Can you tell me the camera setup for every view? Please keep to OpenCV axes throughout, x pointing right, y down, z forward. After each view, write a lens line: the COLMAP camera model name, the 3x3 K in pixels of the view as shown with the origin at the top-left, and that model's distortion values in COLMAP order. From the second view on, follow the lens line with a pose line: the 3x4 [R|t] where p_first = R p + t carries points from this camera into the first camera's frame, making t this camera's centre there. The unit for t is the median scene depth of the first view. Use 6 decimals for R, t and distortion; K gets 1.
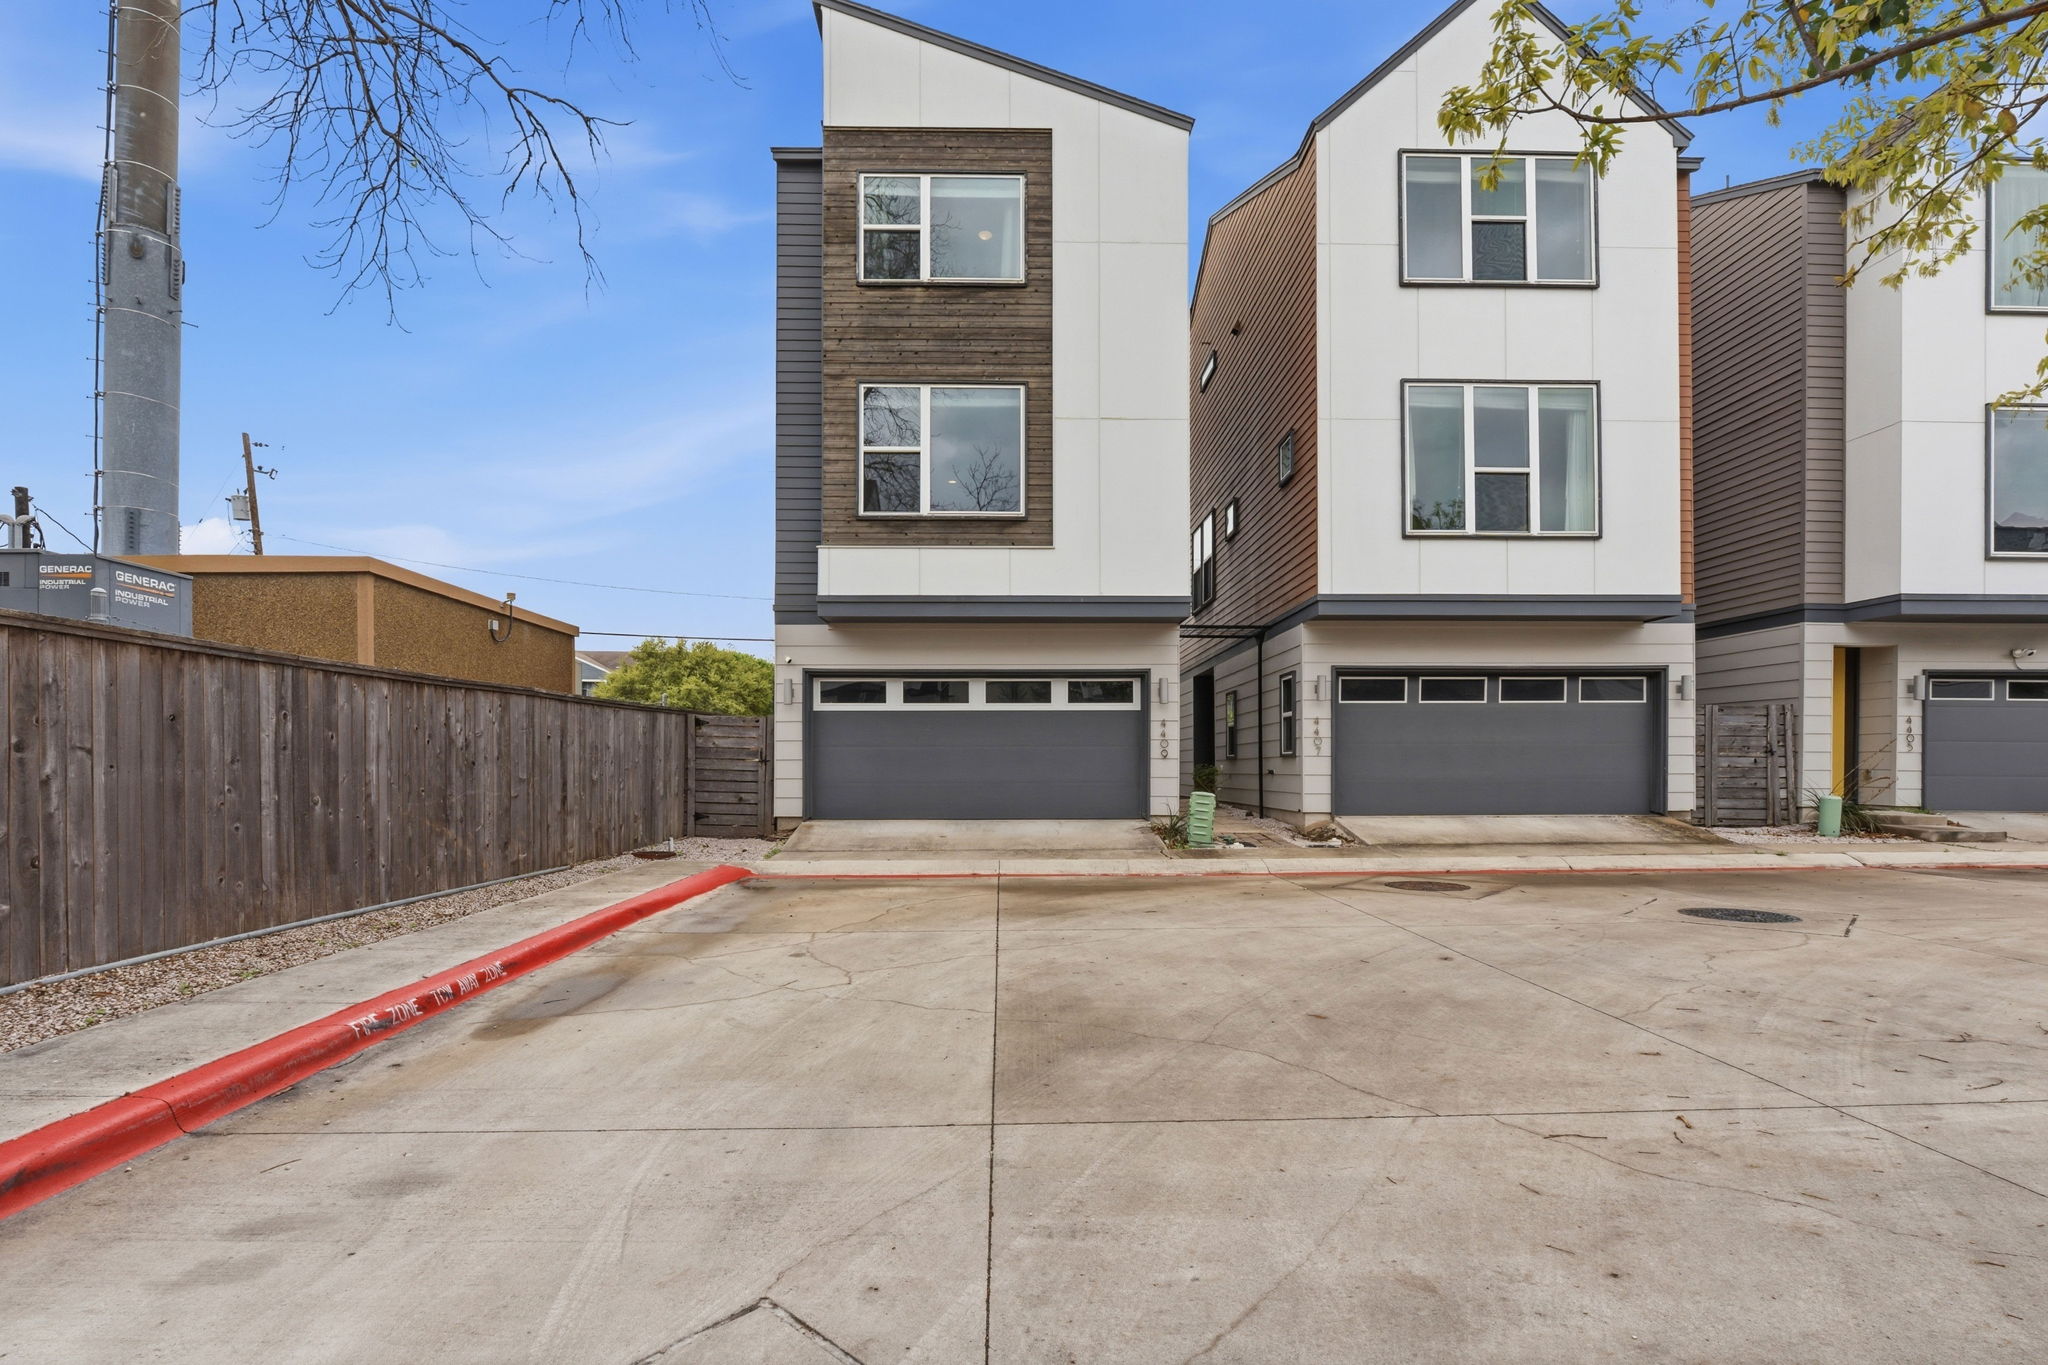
lens RADIAL K [[928.1, 0, 1027.1], [0, 928.1, 761.8], [0, 0, 1]] dist [-0.009546, 0.000246]
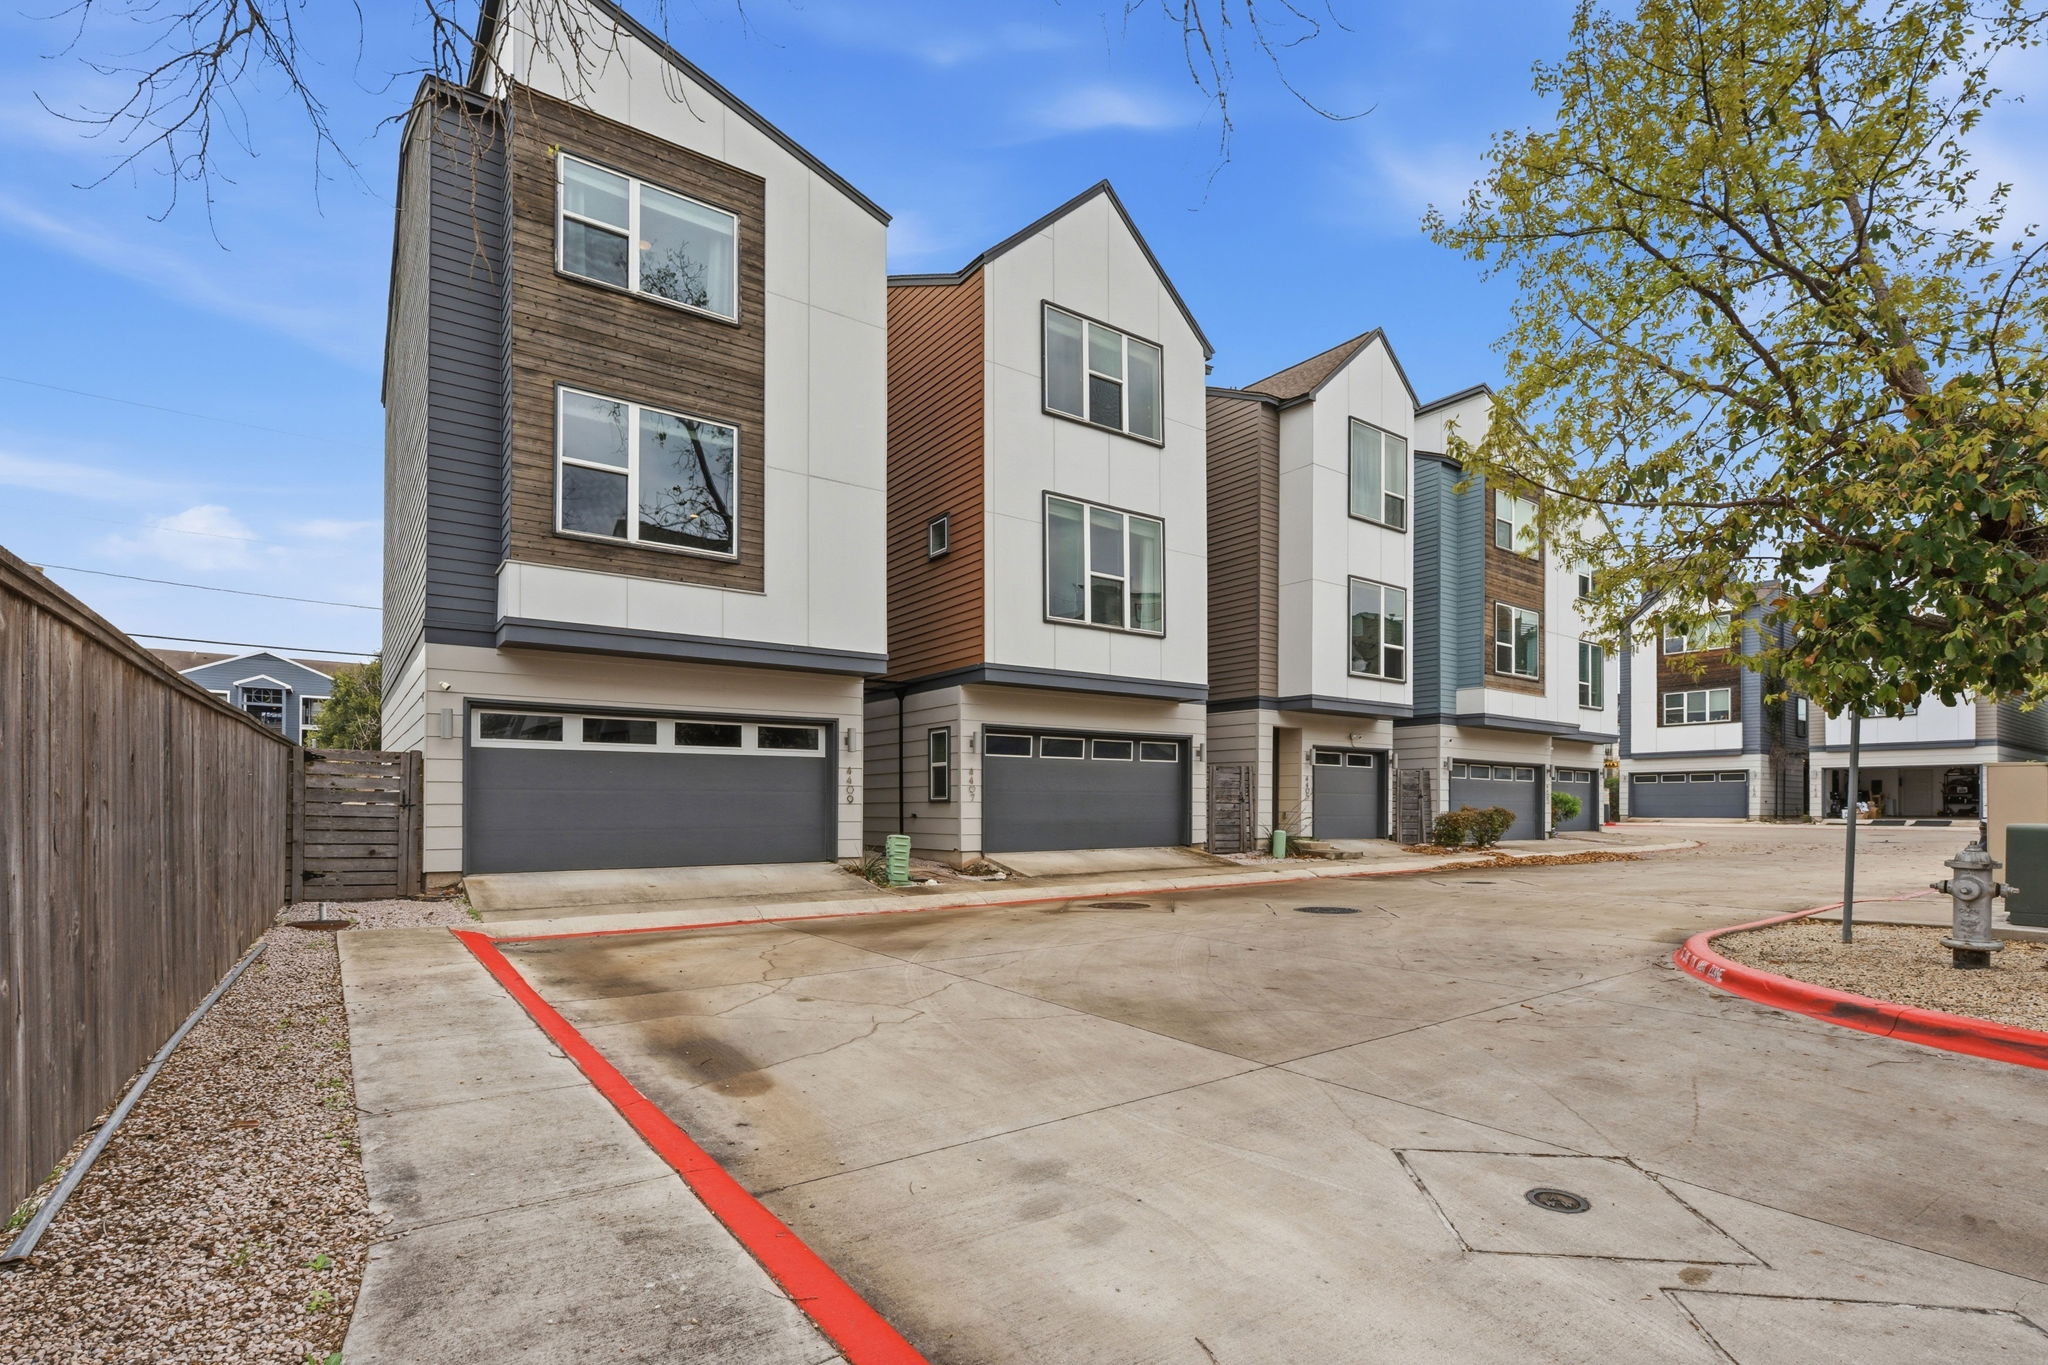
lens RADIAL K [[942.5, 0, 1023.9], [0, 942.5, 799.9], [0, 0, 1]] dist [-0.012827, 0.000324]
pose [[0.828142, 0.004310, 0.560502, -0.305549], [-0.003605, 0.999991, -0.002363, -0.006320], [-0.560507, -0.000064, 0.828150, -0.003428]]
